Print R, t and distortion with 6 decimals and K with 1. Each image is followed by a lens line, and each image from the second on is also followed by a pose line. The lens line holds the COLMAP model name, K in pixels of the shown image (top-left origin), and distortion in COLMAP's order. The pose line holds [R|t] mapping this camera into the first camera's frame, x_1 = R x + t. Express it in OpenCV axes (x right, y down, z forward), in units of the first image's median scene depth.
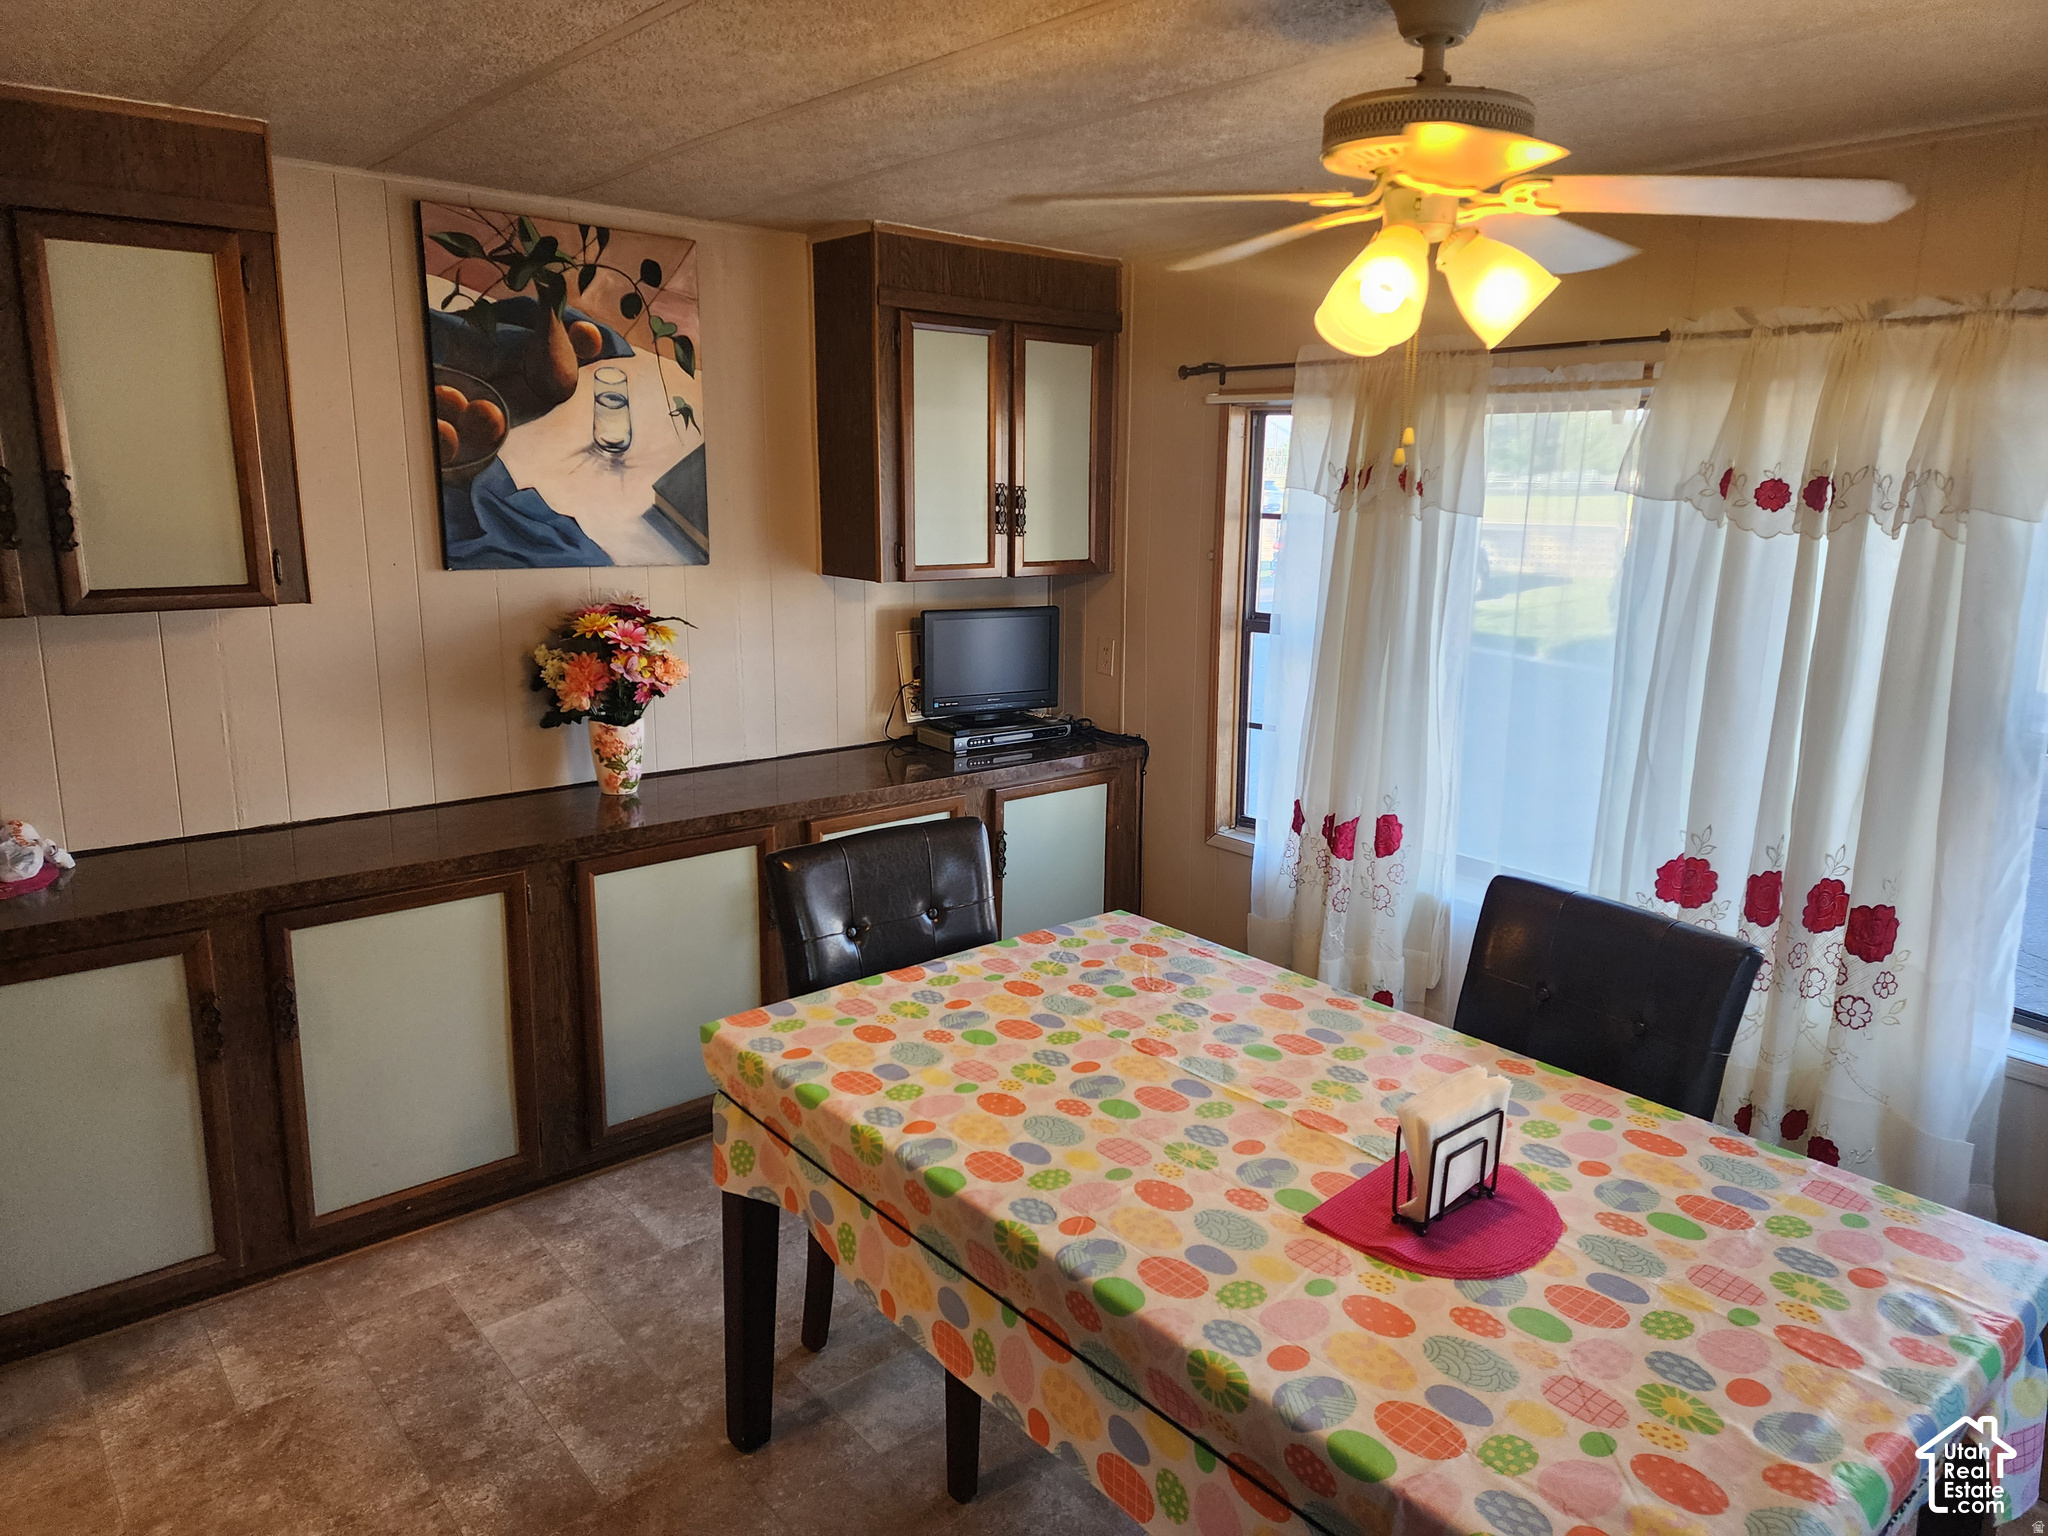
lens RADIAL K [[1369.3, 0, 1035.8], [0, 1369.3, 788.9], [0, 0, 1]] dist [0.089217, -0.078939]
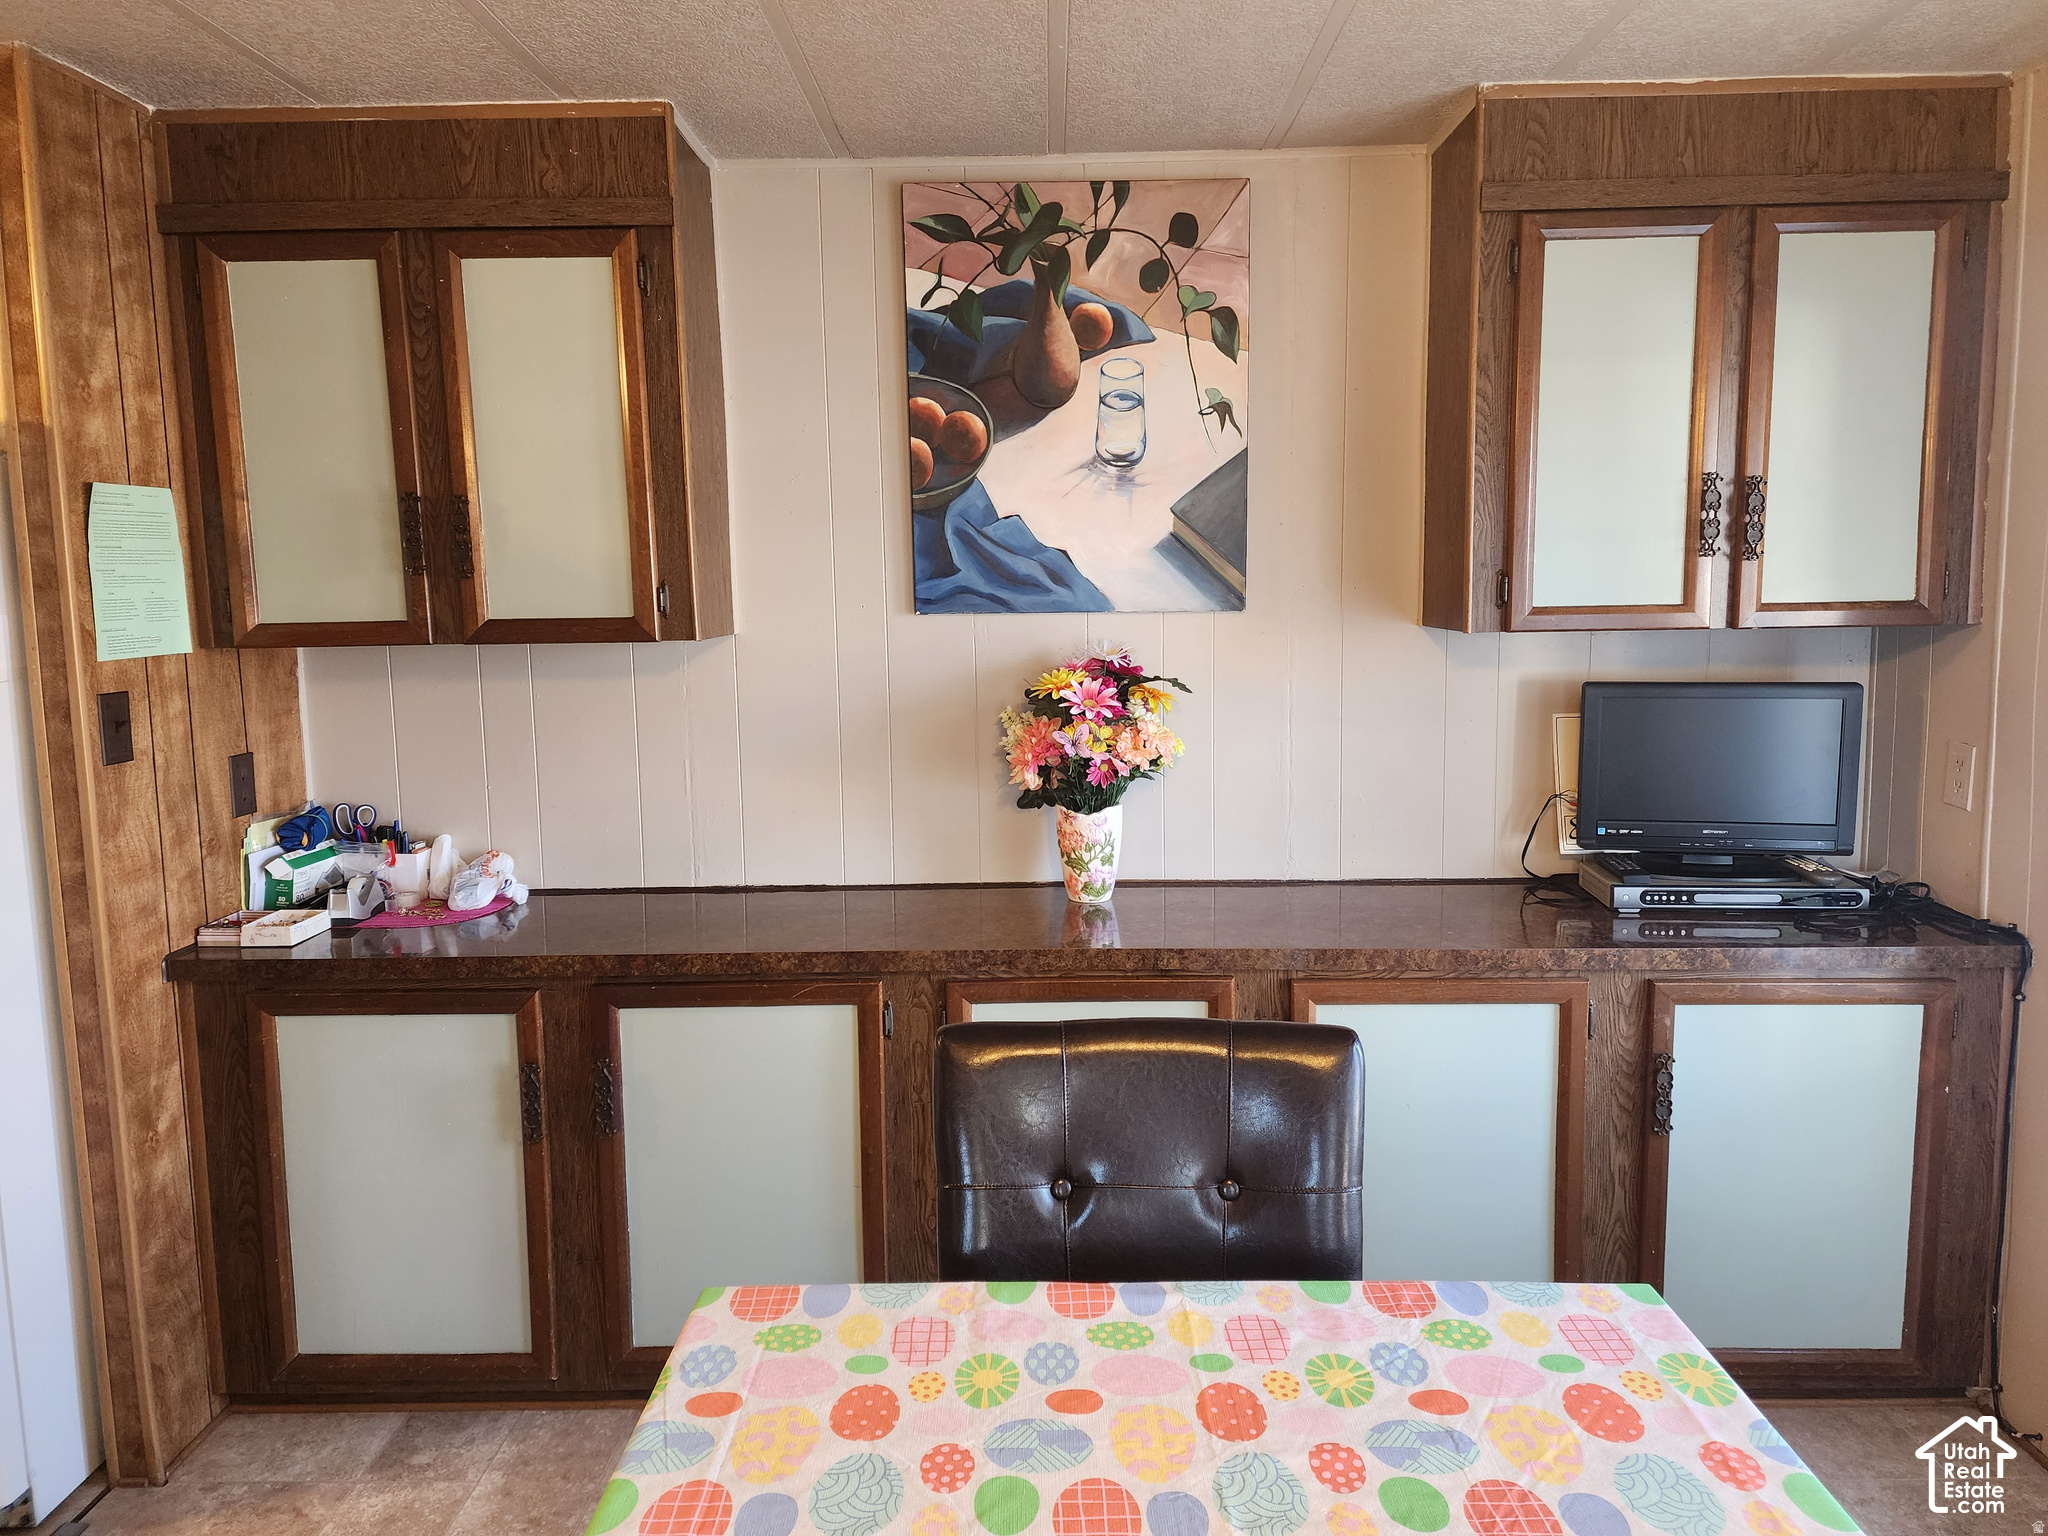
lens RADIAL K [[1369.3, 0, 1018.1], [0, 1369.3, 761.6], [0, 0, 1]] dist [0.089217, -0.078939]
pose [[0.748761, 0.065115, -0.659634, 0.178018], [-0.125613, 0.991069, -0.044754, -0.036578], [0.650829, 0.116369, 0.750254, 0.407438]]
